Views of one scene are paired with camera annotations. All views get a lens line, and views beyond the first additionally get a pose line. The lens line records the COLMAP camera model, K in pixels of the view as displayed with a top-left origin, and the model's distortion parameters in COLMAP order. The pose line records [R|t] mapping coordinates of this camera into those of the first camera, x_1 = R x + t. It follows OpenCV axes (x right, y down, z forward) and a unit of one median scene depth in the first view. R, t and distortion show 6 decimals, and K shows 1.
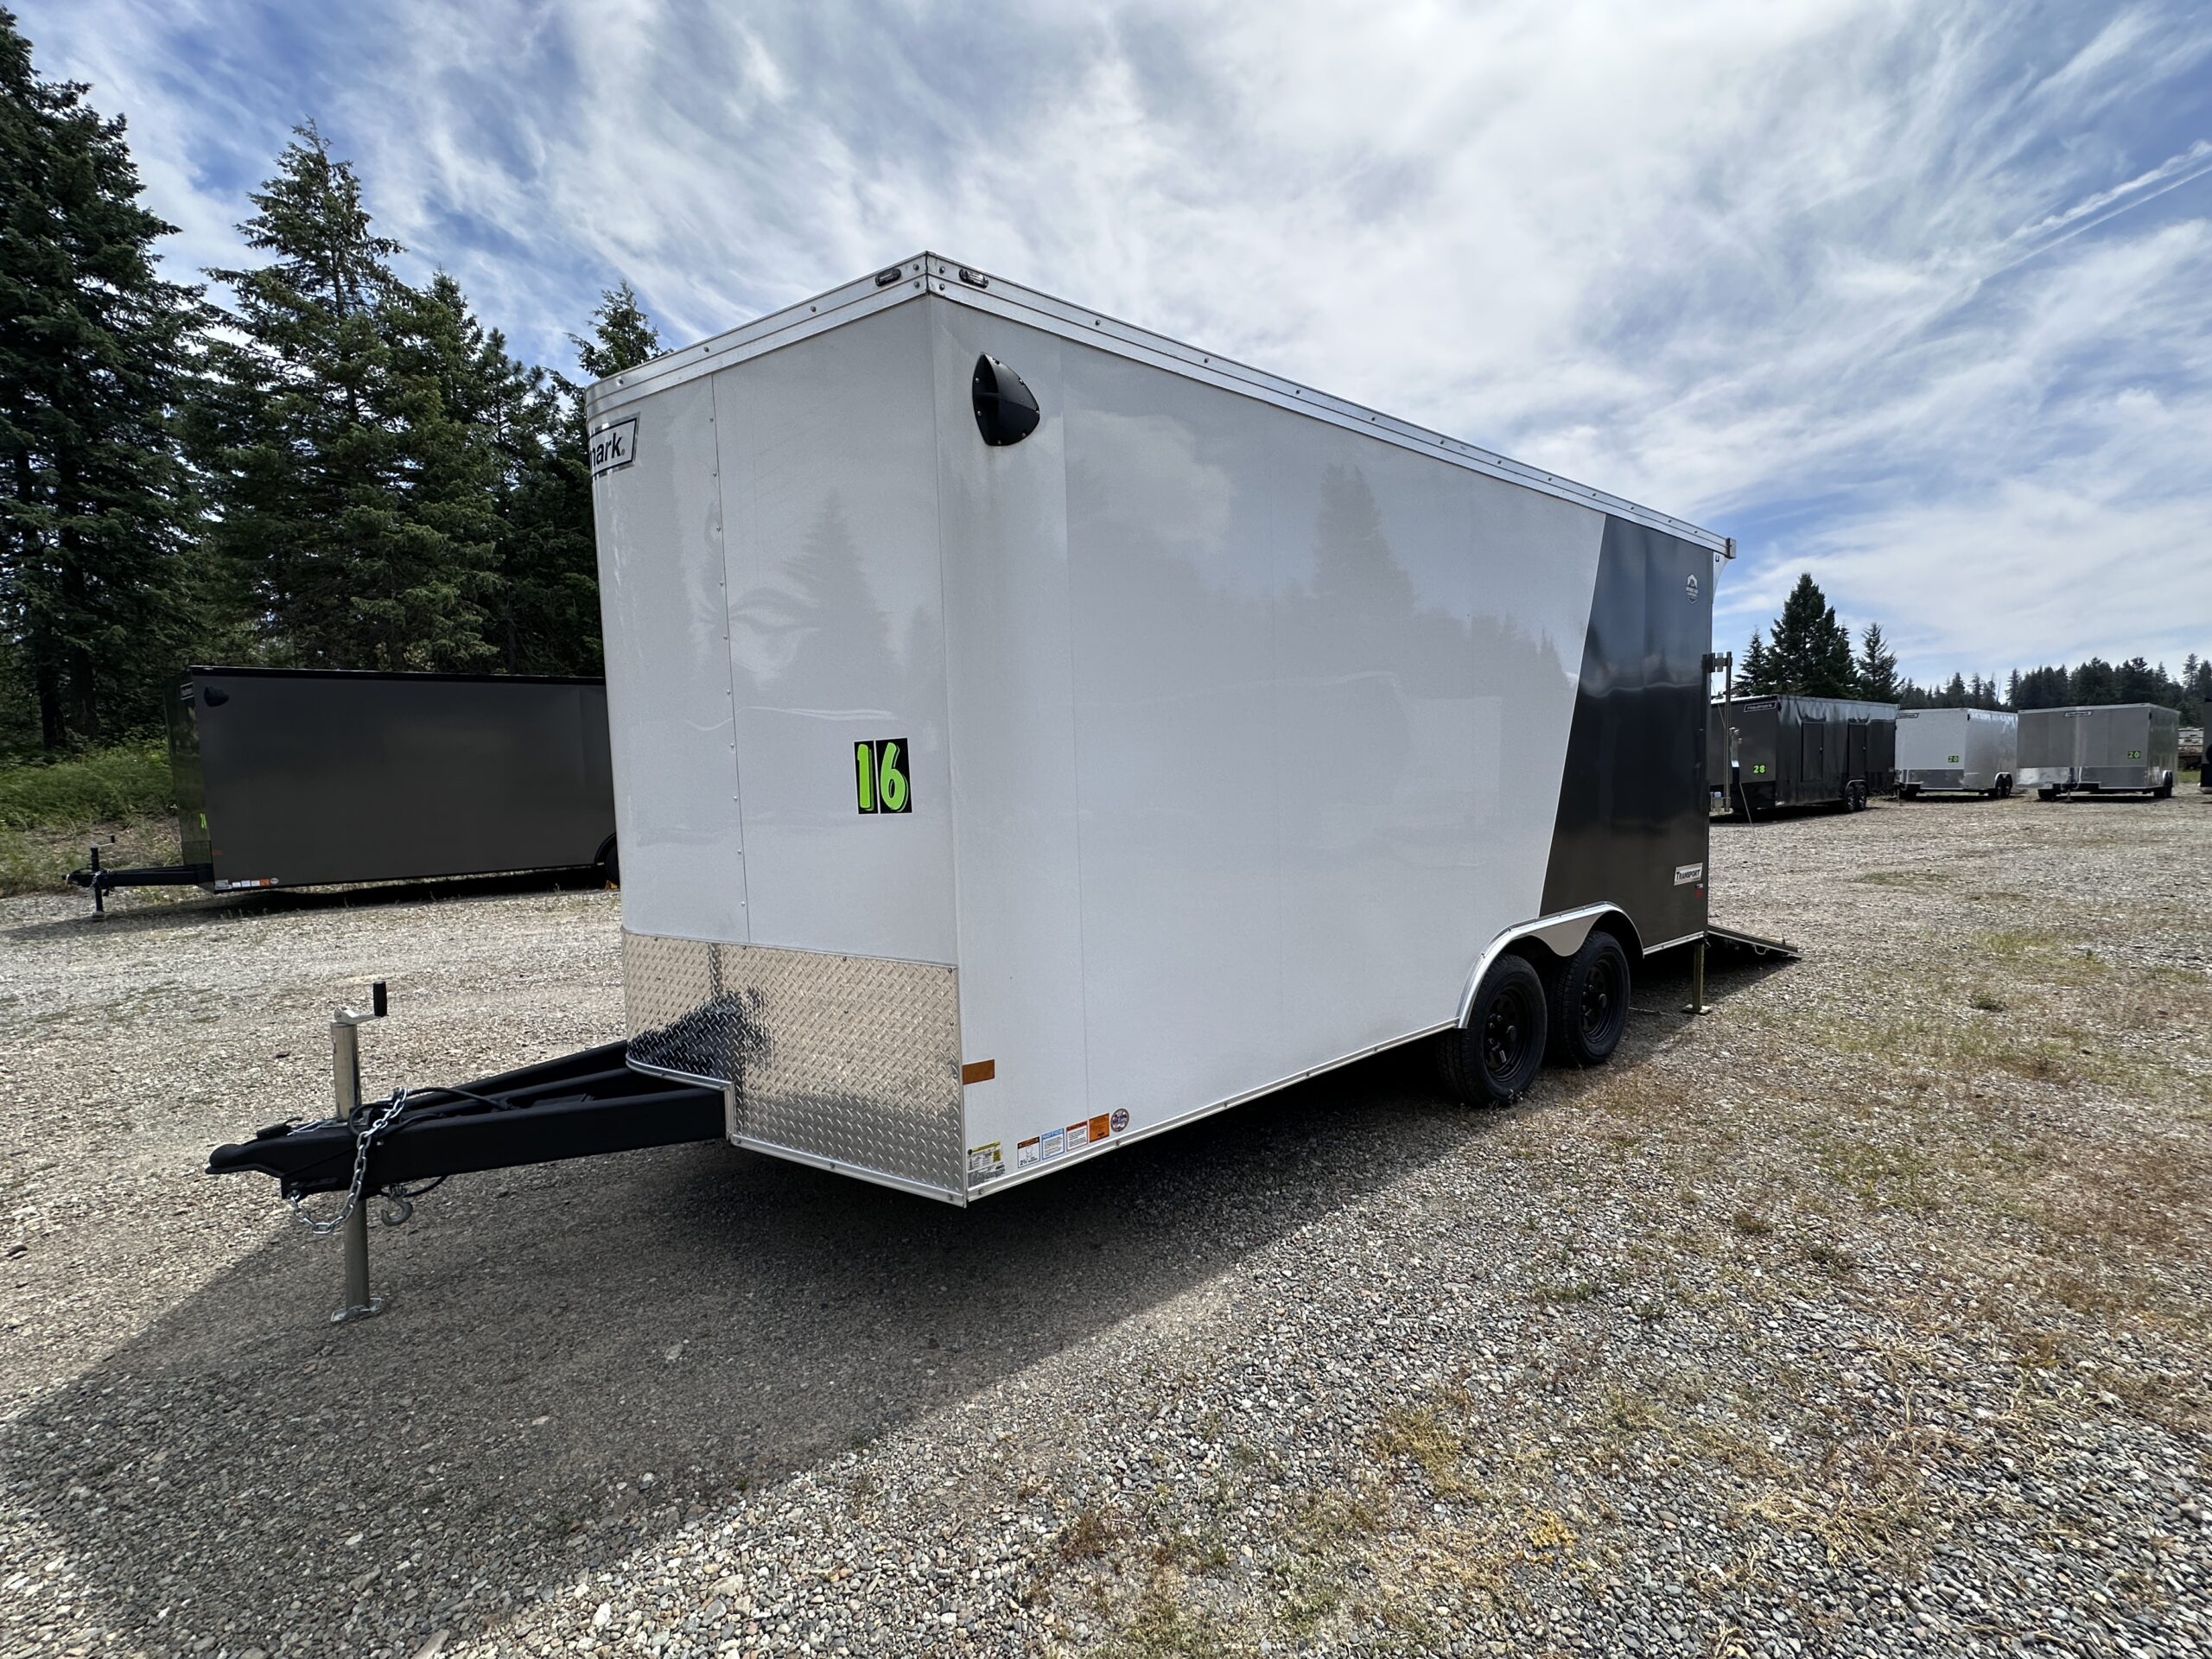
lens RADIAL K [[898.1, 0, 1109.9], [0, 898.1, 844.4], [0, 0, 1]] dist [-0.011031, 0.003461]
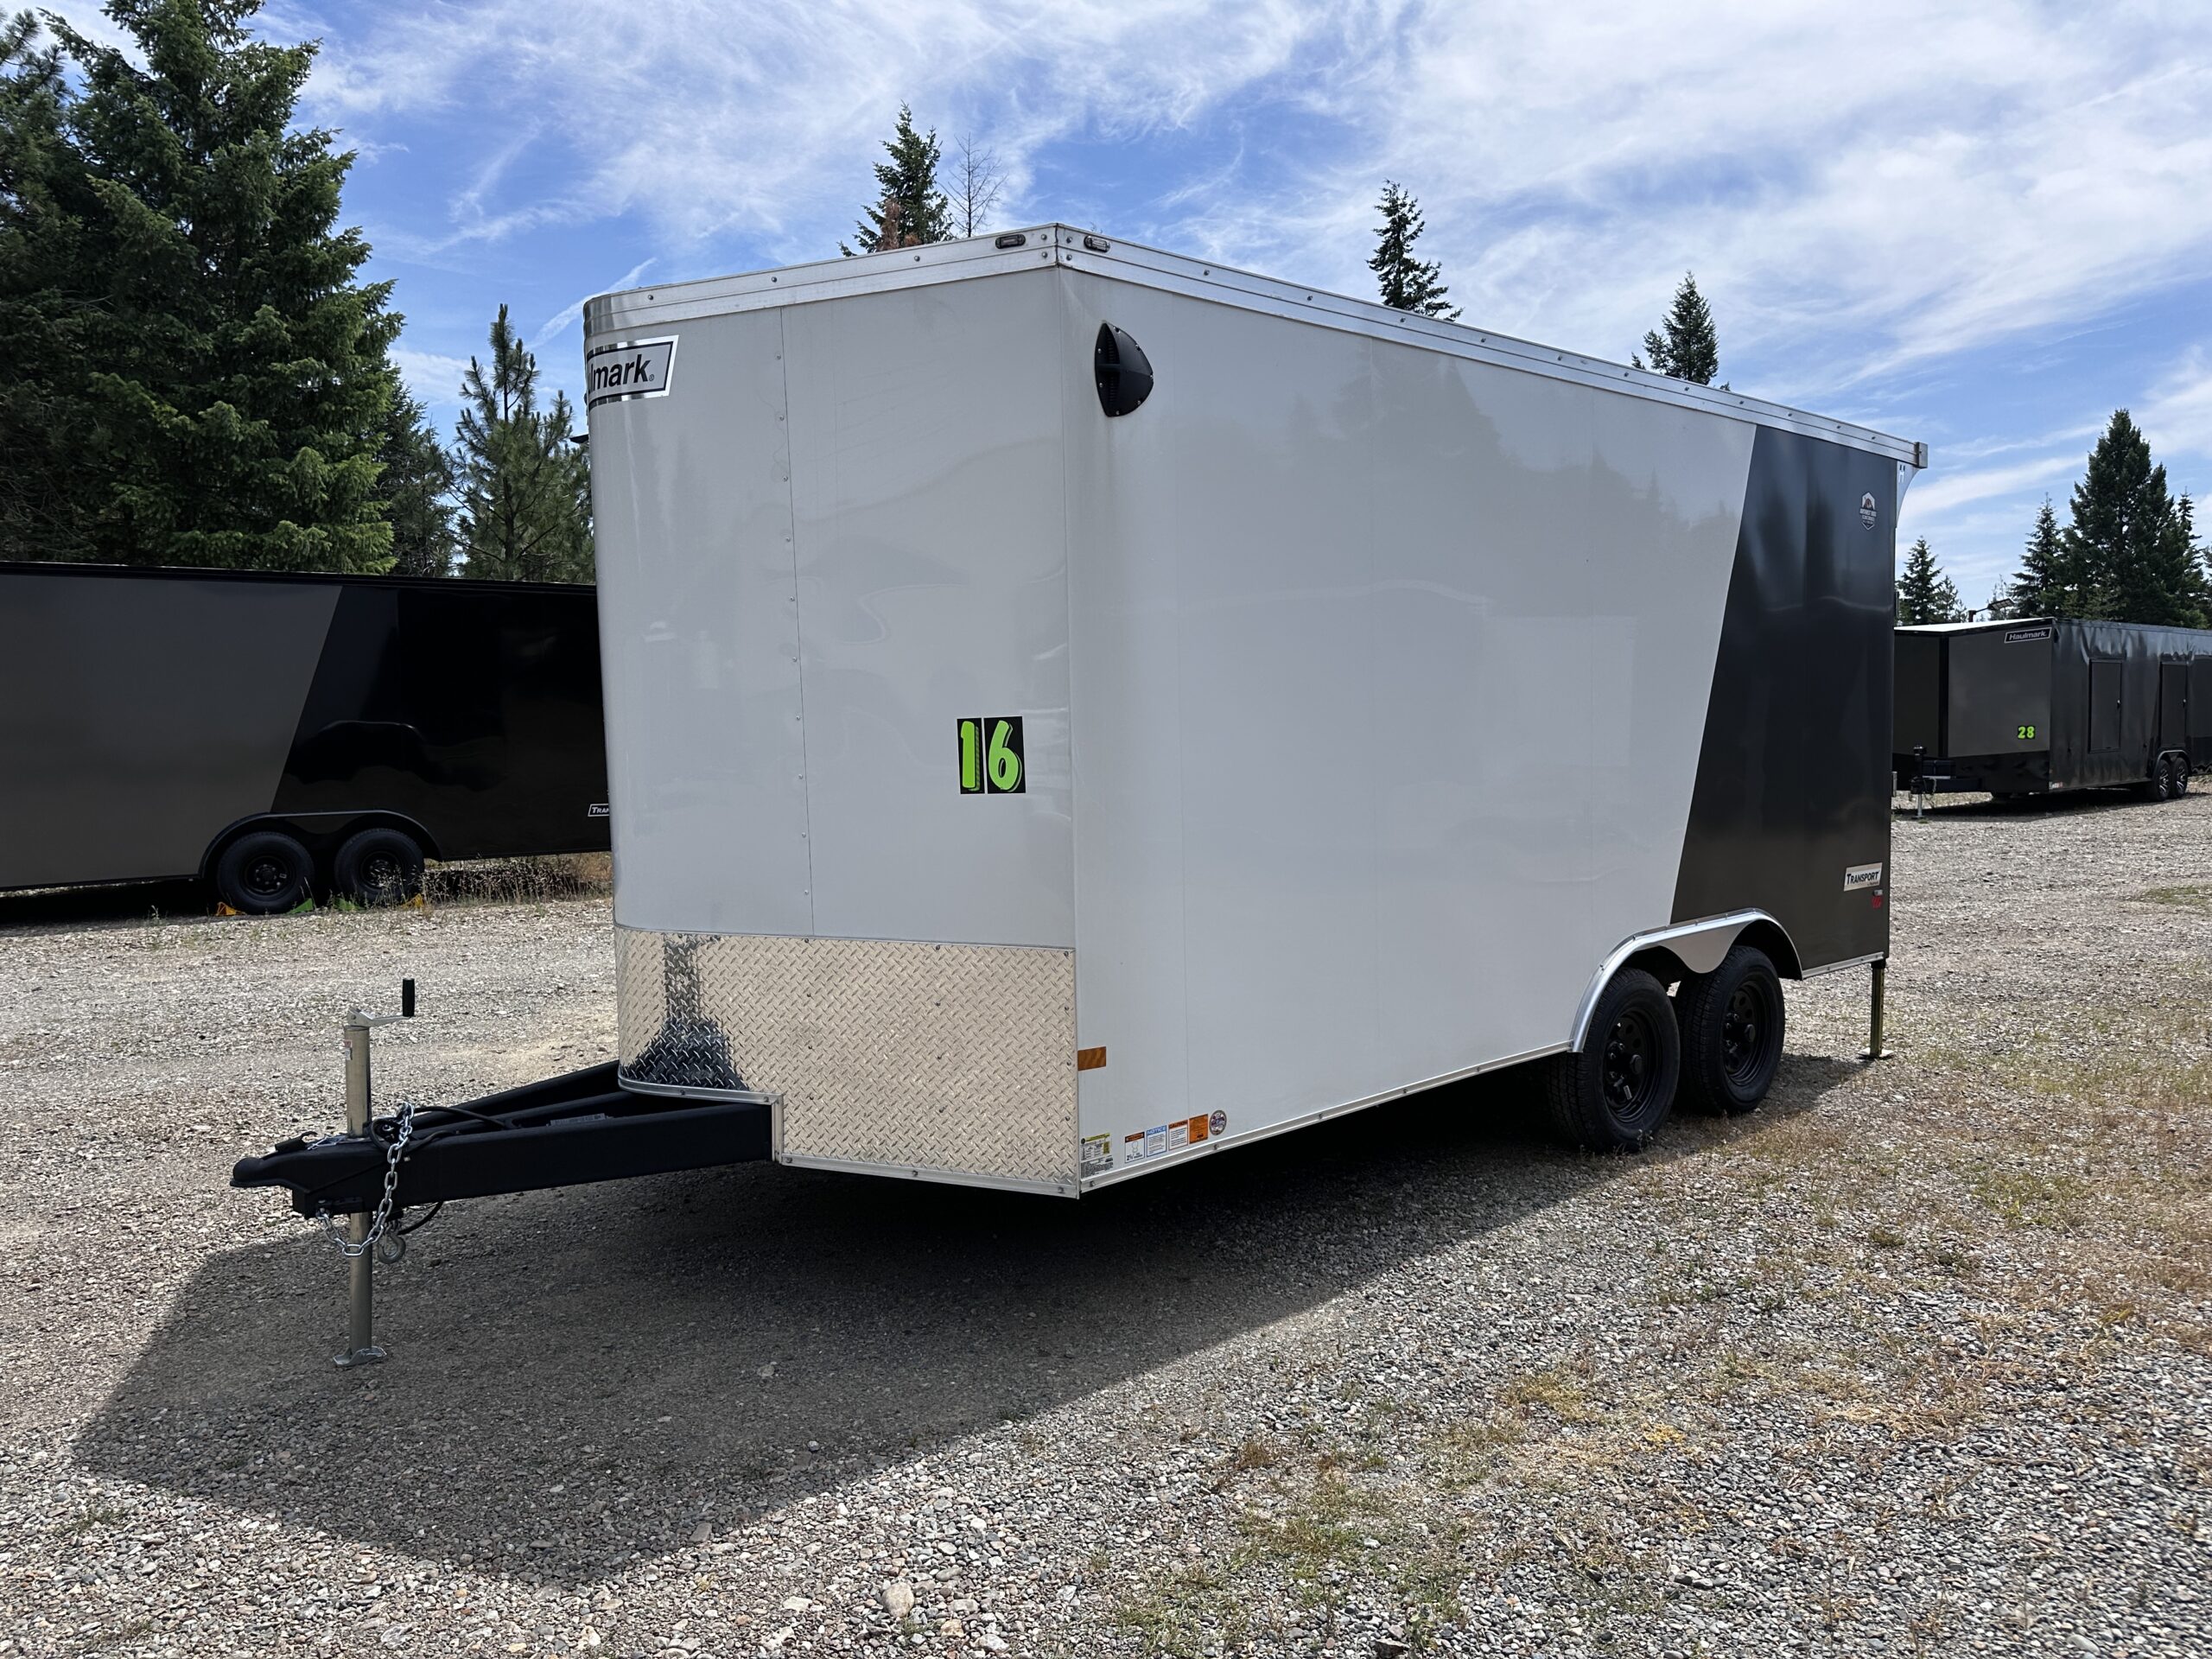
lens RADIAL K [[1594.9, 0, 1098.1], [0, 1594.9, 827.0], [0, 0, 1]] dist [0.011807, -0.023898]
pose [[0.996471, 0.004841, 0.083800, -0.239024], [-0.003657, 0.999891, -0.014271, 0.020413], [-0.083860, 0.013914, 0.996380, -0.588177]]
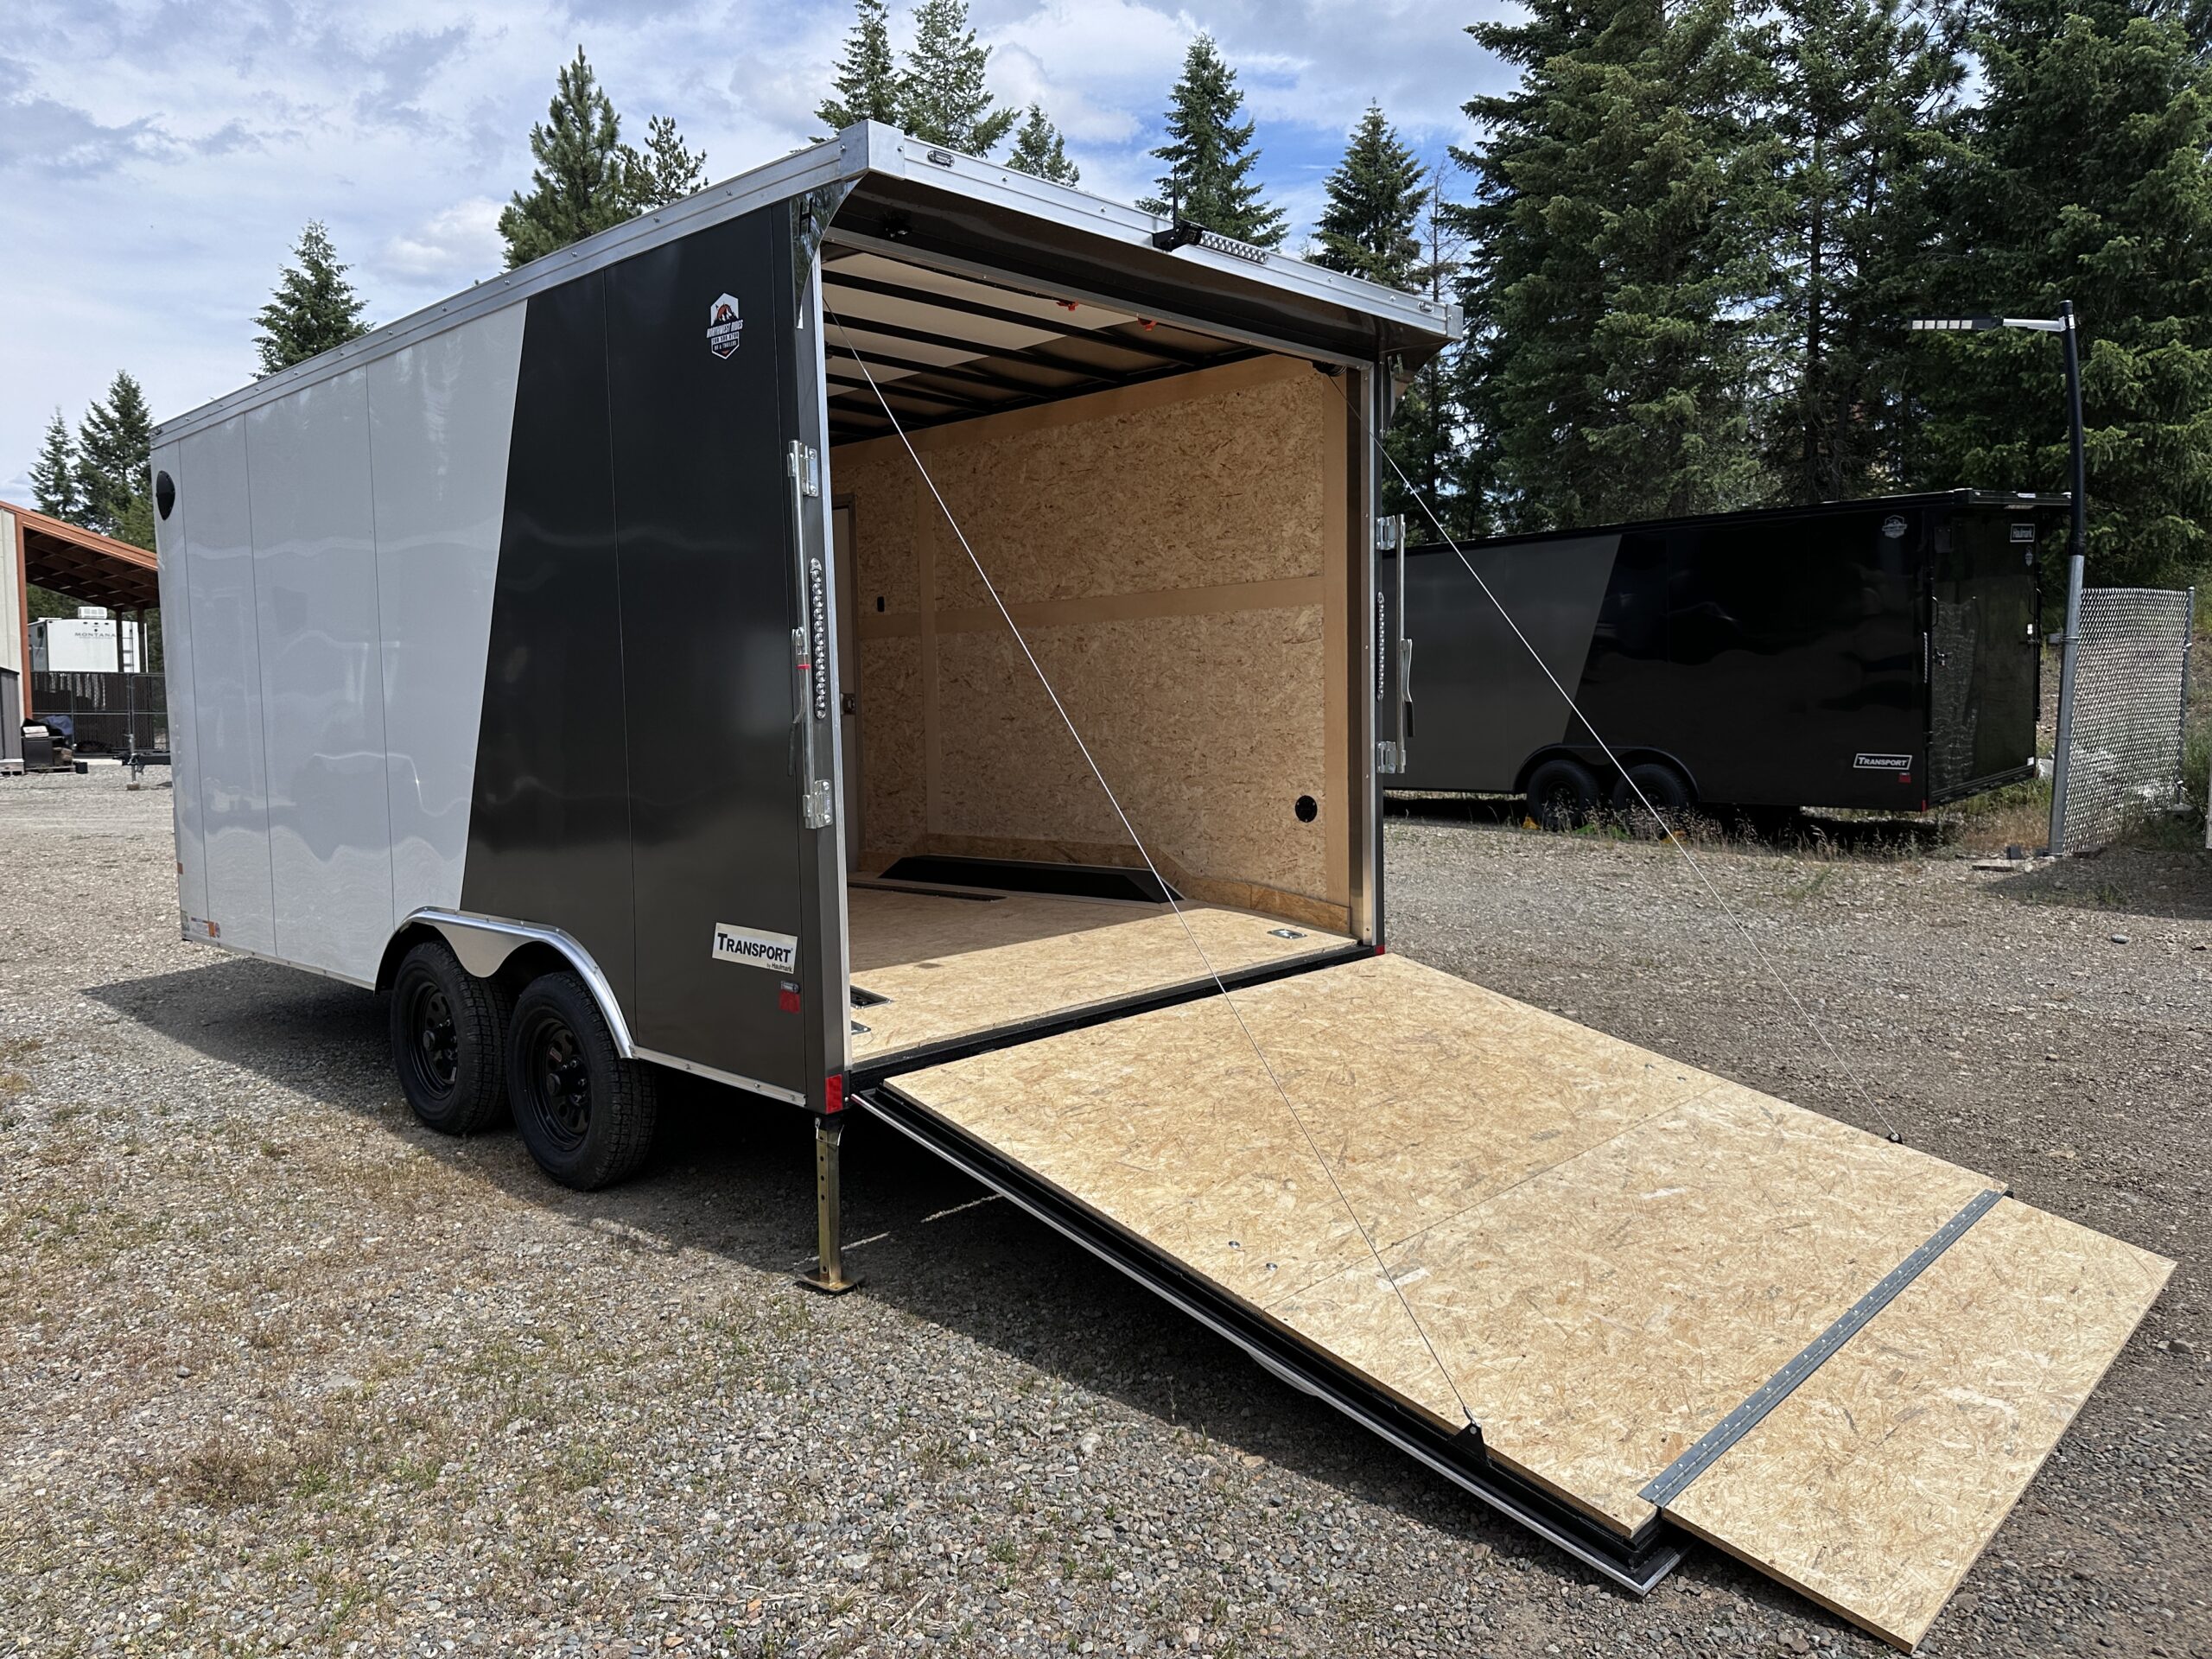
lens RADIAL K [[1594.9, 0, 1117.8], [0, 1594.9, 827.0], [0, 0, 1]] dist [0.011807, -0.023898]
pose [[0.141310, 0.103954, -0.984492, 2.630953], [-0.061203, 0.993486, 0.096119, -0.214052], [0.988072, 0.046671, 0.146752, 1.889206]]
